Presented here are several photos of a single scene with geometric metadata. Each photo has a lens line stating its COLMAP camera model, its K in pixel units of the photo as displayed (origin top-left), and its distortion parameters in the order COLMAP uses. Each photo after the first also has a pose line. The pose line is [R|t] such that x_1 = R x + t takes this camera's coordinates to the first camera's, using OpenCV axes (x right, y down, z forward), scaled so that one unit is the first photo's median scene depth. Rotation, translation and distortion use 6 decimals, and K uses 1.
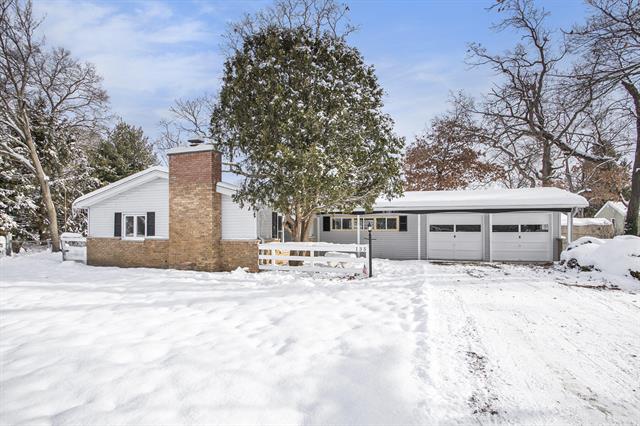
lens RADIAL K [[346.2, 0, 317.9], [0, 346.2, 223.3], [0, 0, 1]] dist [-0.025126, 0.001480]
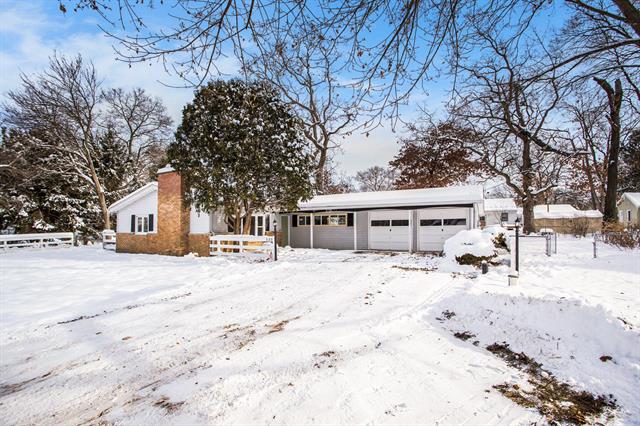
lens RADIAL K [[322.4, 0, 314.5], [0, 322.4, 209.0], [0, 0, 1]] dist [-0.026014, 0.000881]
pose [[0.980430, -0.021390, -0.195702, 0.397376], [0.014862, 0.999285, -0.034766, 0.001185], [0.196306, 0.031177, 0.980047, -0.143744]]
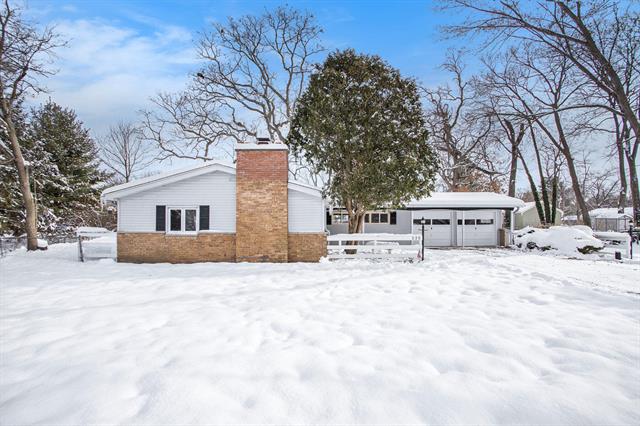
lens RADIAL K [[322.4, 0, 314.5], [0, 322.4, 209.0], [0, 0, 1]] dist [-0.026014, 0.000881]
pose [[0.943620, 0.011890, 0.330818, -0.454958], [-0.002617, 0.999591, -0.028462, 0.002252], [-0.331021, 0.025992, 0.943265, 0.017067]]
